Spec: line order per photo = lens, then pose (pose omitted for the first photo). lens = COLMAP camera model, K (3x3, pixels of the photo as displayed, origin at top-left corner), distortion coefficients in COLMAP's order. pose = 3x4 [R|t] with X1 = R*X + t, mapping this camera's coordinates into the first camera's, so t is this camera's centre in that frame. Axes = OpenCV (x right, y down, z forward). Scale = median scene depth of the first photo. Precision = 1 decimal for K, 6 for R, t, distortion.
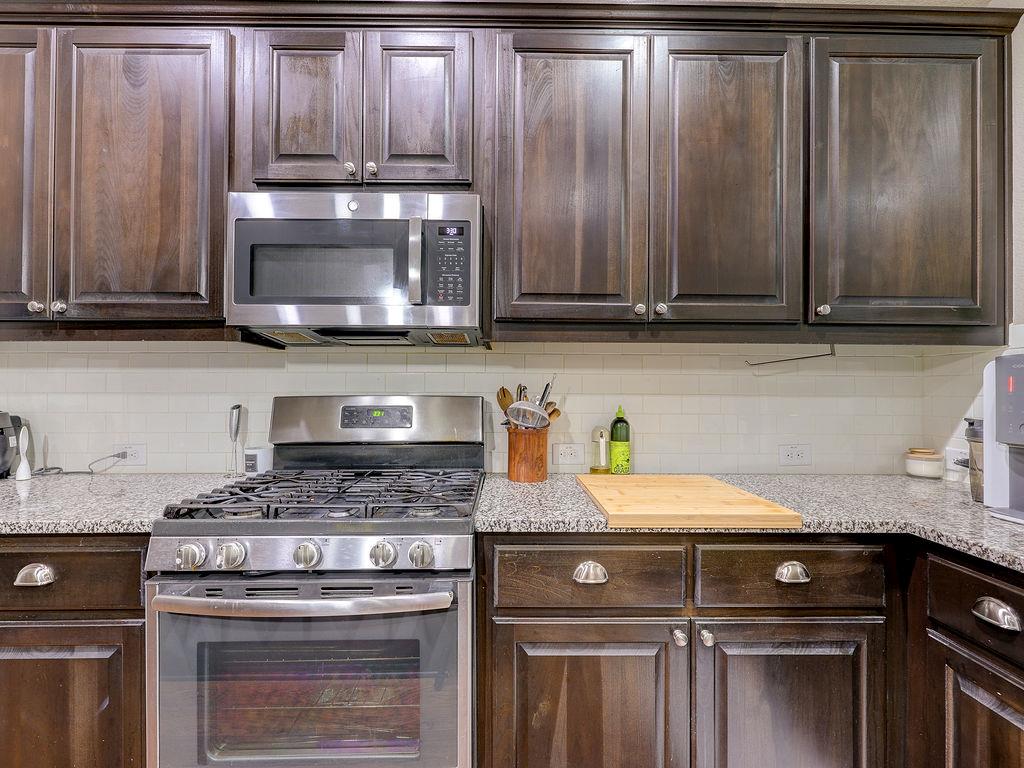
lens RADIAL K [[455.6, 0, 515.4], [0, 455.6, 388.0], [0, 0, 1]] dist [-0.001229, 0.000065]
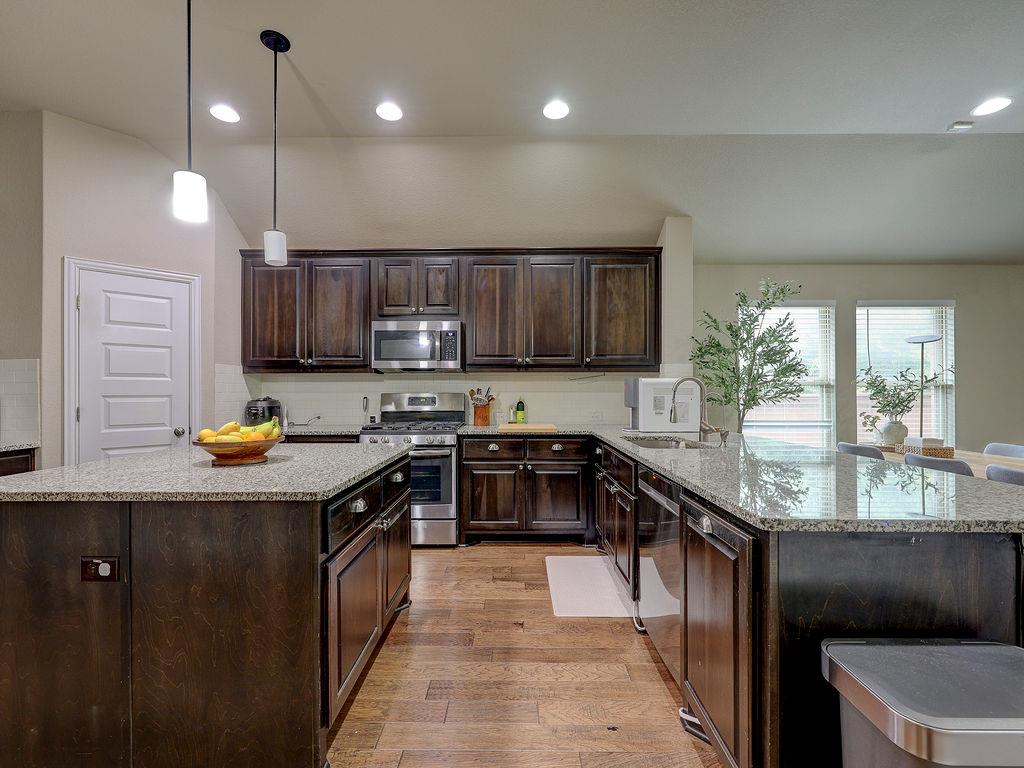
lens RADIAL K [[455.6, 0, 513.4], [0, 455.6, 386.6], [0, 0, 1]] dist [-0.001229, 0.000065]
pose [[0.999531, -0.005724, -0.030094, 0.316161], [0.005691, 0.999983, -0.001163, -0.013787], [0.030100, 0.000991, 0.999546, -1.719250]]
